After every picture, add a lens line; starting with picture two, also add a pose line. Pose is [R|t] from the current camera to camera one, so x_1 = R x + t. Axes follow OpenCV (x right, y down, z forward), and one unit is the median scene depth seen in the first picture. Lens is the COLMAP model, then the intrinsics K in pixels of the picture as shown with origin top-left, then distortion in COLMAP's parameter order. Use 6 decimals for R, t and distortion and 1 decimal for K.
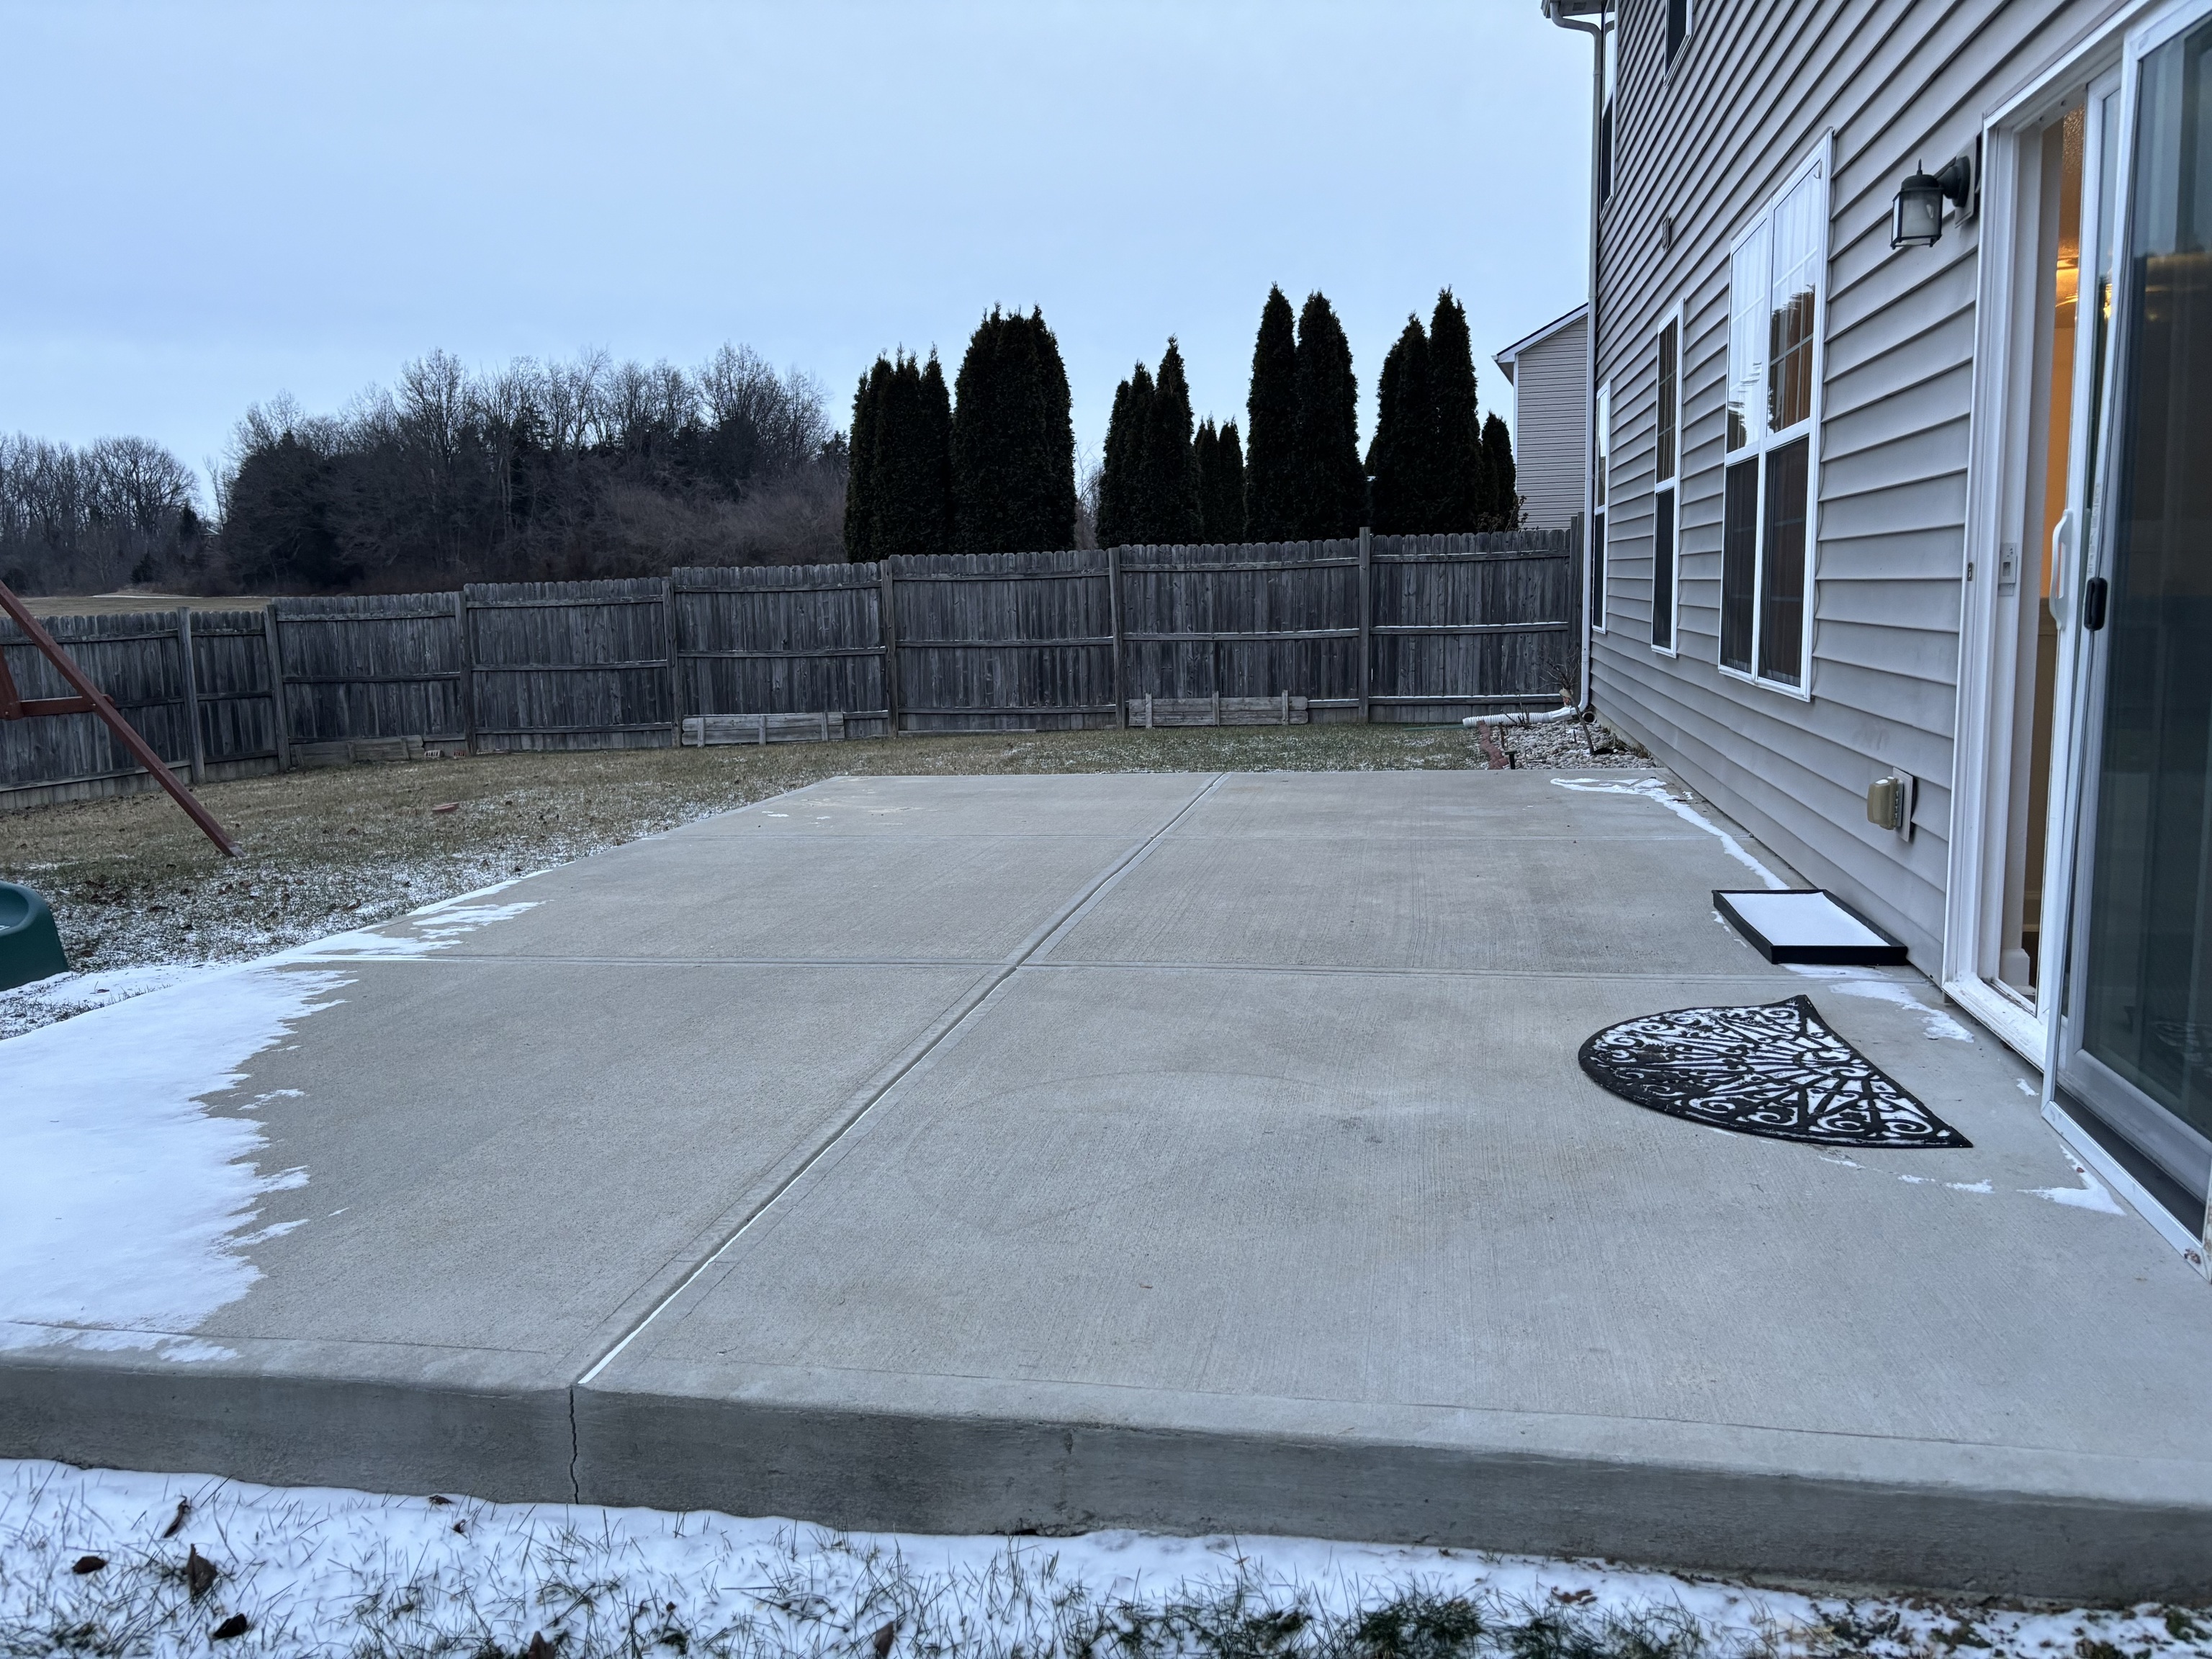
lens RADIAL K [[1657.0, 0, 1108.4], [0, 1657.0, 819.0], [0, 0, 1]] dist [0.019771, -0.000374]
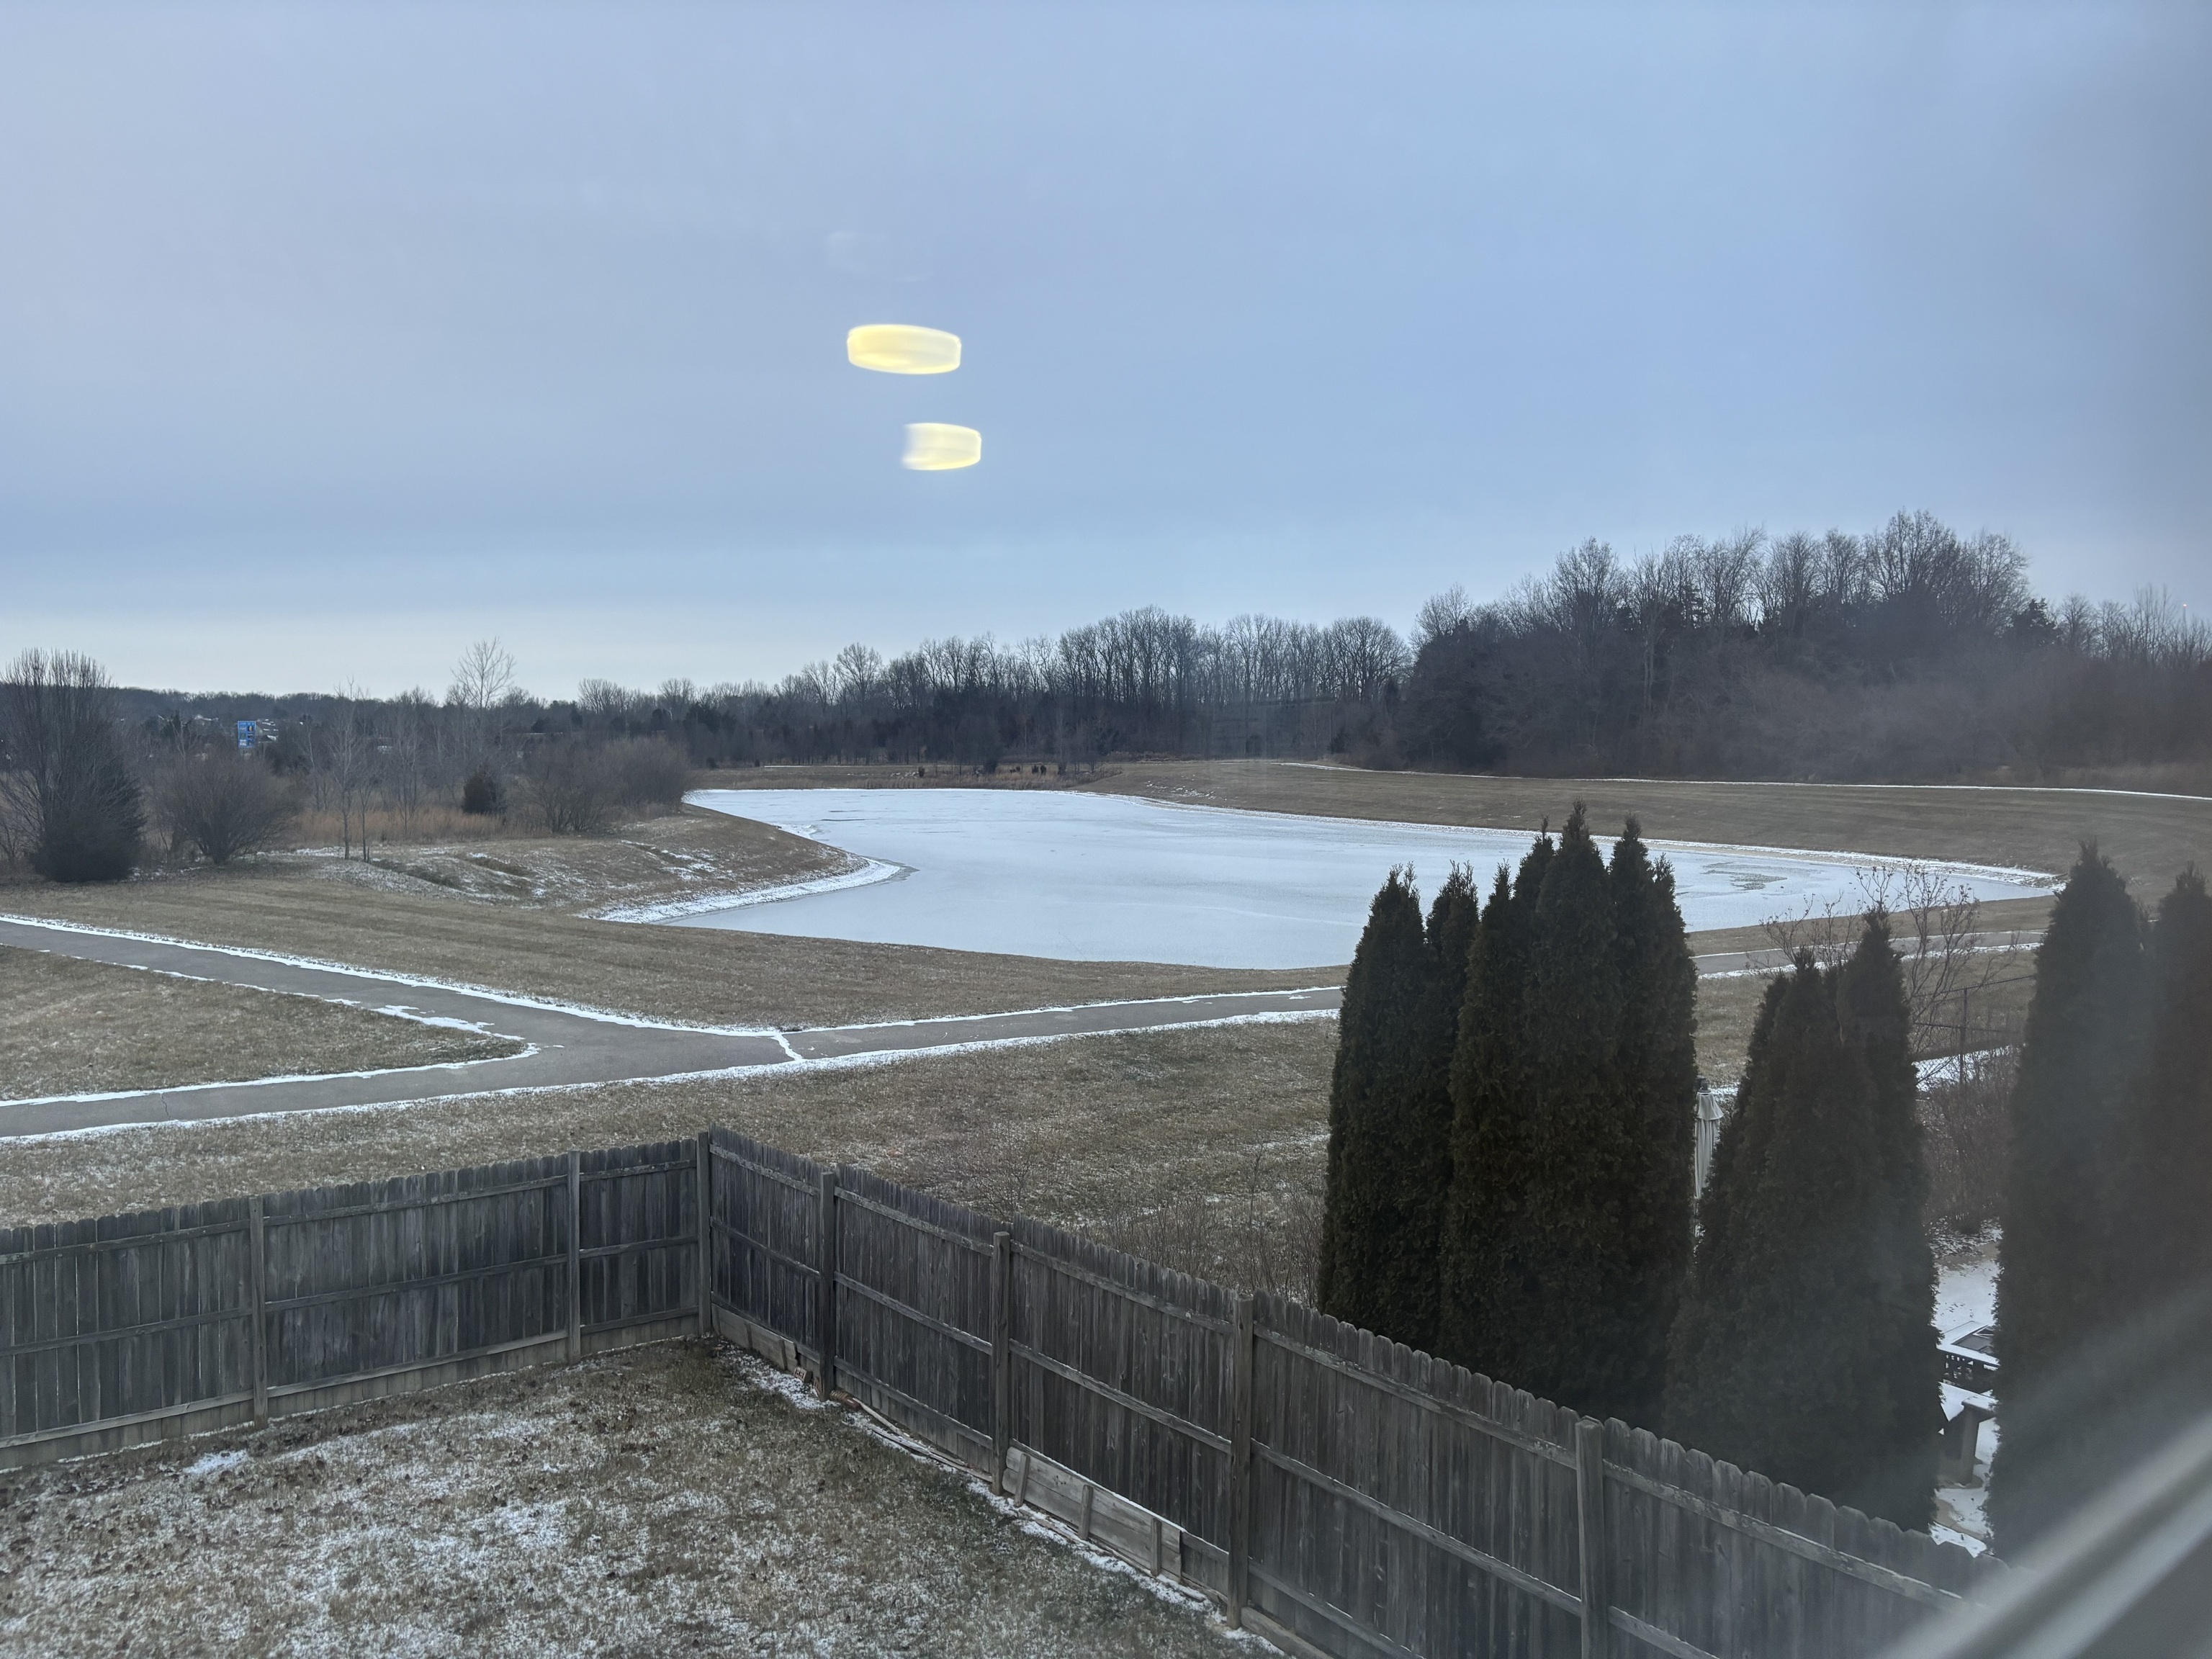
lens RADIAL K [[1664.3, 0, 1121.1], [0, 1664.3, 831.7], [0, 0, 1]] dist [0.060582, -0.062930]
pose [[0.783147, 0.051176, -0.619727, 0.171002], [-0.104575, 0.993253, -0.050129, -0.268473], [0.612980, 0.104066, 0.783215, 0.485816]]
